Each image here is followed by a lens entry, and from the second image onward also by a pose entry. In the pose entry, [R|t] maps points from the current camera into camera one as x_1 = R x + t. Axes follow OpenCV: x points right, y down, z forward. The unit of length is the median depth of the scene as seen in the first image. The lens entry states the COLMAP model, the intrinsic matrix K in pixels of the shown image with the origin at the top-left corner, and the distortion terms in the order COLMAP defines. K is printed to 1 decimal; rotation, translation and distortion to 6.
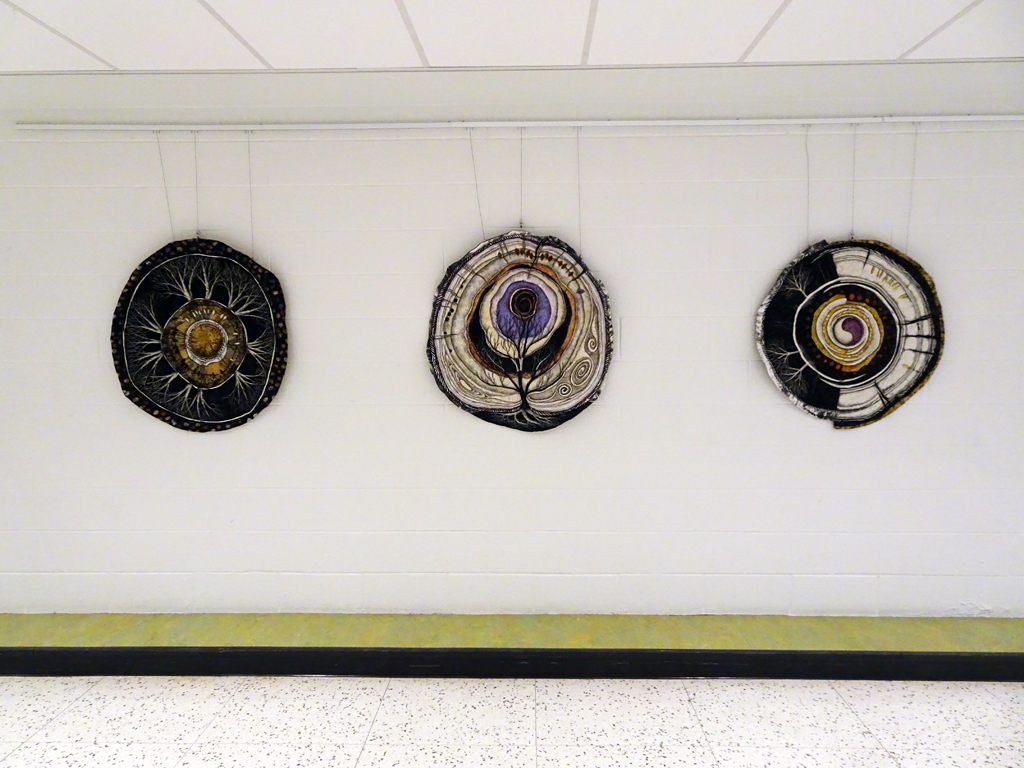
lens RADIAL K [[686.7, 0, 513.0], [0, 686.7, 379.6], [0, 0, 1]] dist [-0.011307, -0.003113]
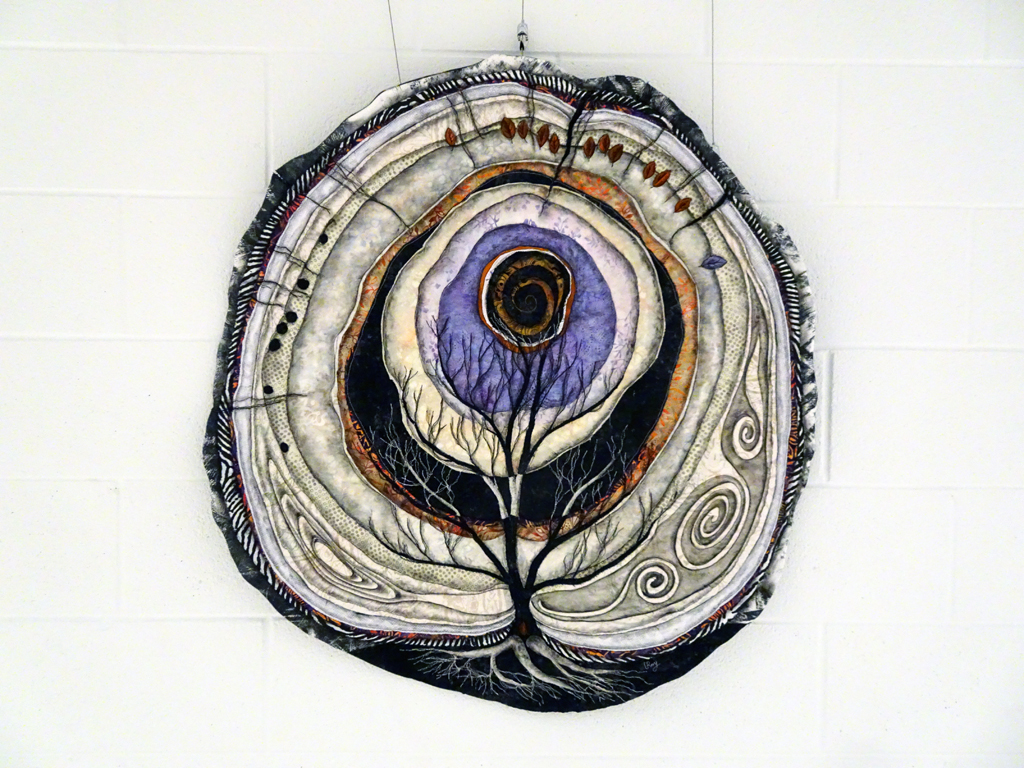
lens RADIAL K [[758.4, 0, 515.3], [0, 758.4, 384.3], [0, 0, 1]] dist [0.007771, -0.011546]
pose [[0.998607, 0.014872, 0.050634, -0.005890], [-0.012968, 0.999204, -0.037715, -0.059953], [-0.051155, 0.037006, 0.998005, 0.667081]]
